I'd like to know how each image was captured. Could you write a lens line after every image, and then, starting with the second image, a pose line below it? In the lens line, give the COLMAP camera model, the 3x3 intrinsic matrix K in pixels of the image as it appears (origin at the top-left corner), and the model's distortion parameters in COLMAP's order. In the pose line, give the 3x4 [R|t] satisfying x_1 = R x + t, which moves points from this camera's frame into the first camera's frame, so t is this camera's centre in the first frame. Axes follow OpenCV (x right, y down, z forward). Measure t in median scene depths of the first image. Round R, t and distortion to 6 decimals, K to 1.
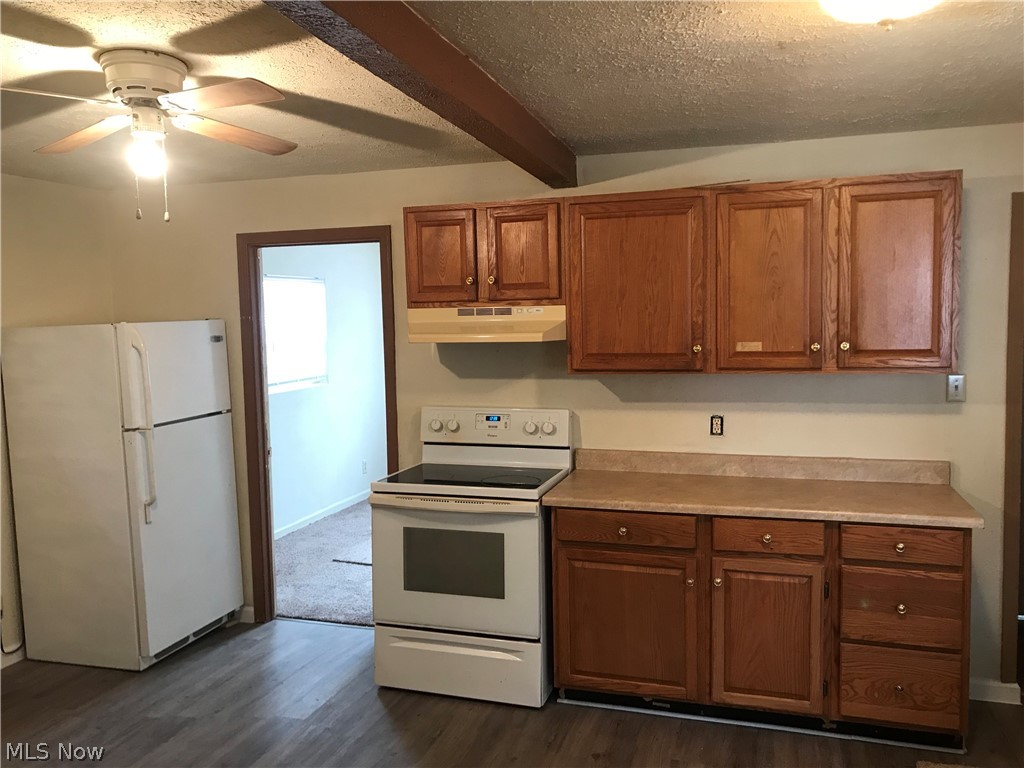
lens RADIAL K [[836.5, 0, 494.0], [0, 836.5, 379.0], [0, 0, 1]] dist [0.057719, -0.111371]
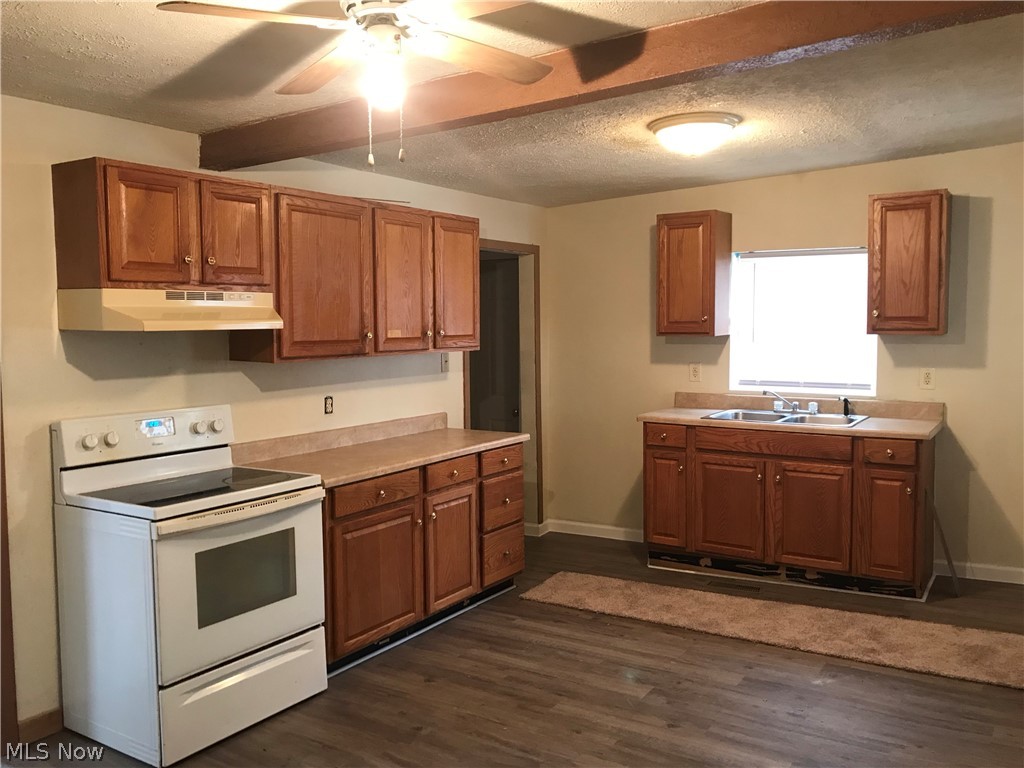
lens RADIAL K [[836.5, 0, 494.0], [0, 836.5, 379.0], [0, 0, 1]] dist [0.057719, -0.111371]
pose [[0.283446, -0.045847, 0.957892, -0.814971], [0.082210, 0.996341, 0.023361, 0.012105], [-0.955458, 0.072127, 0.286178, 0.480013]]
